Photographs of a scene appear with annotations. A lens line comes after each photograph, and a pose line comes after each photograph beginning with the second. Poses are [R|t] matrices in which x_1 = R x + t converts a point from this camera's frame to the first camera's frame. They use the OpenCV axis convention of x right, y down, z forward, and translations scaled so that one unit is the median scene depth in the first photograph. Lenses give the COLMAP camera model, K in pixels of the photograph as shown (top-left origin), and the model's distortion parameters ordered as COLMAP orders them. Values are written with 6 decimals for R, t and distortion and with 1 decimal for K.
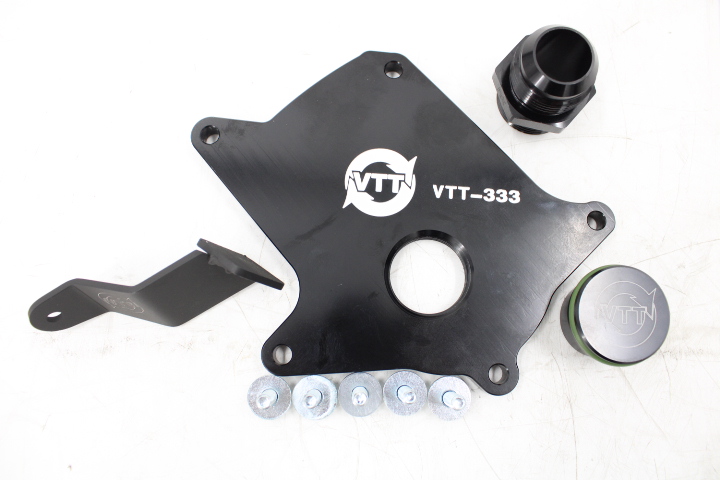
lens RADIAL K [[592.5, 0, 357.0], [0, 592.5, 241.0], [0, 0, 1]] dist [-0.161289, 0.089475]
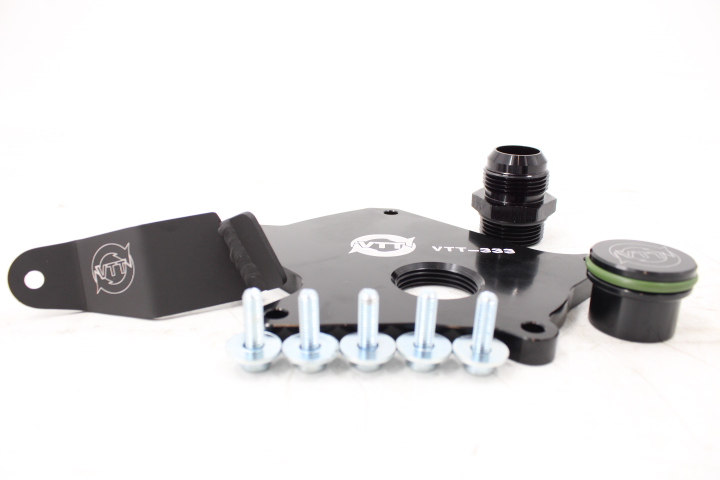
lens RADIAL K [[592.5, 0, 355.3], [0, 592.5, 238.3], [0, 0, 1]] dist [-0.161289, 0.089475]
pose [[0.999936, 0.011273, 0.000224, -0.012416], [-0.005335, 0.490512, -0.871418, 0.845133], [-0.009933, 0.871362, 0.490541, 0.457319]]
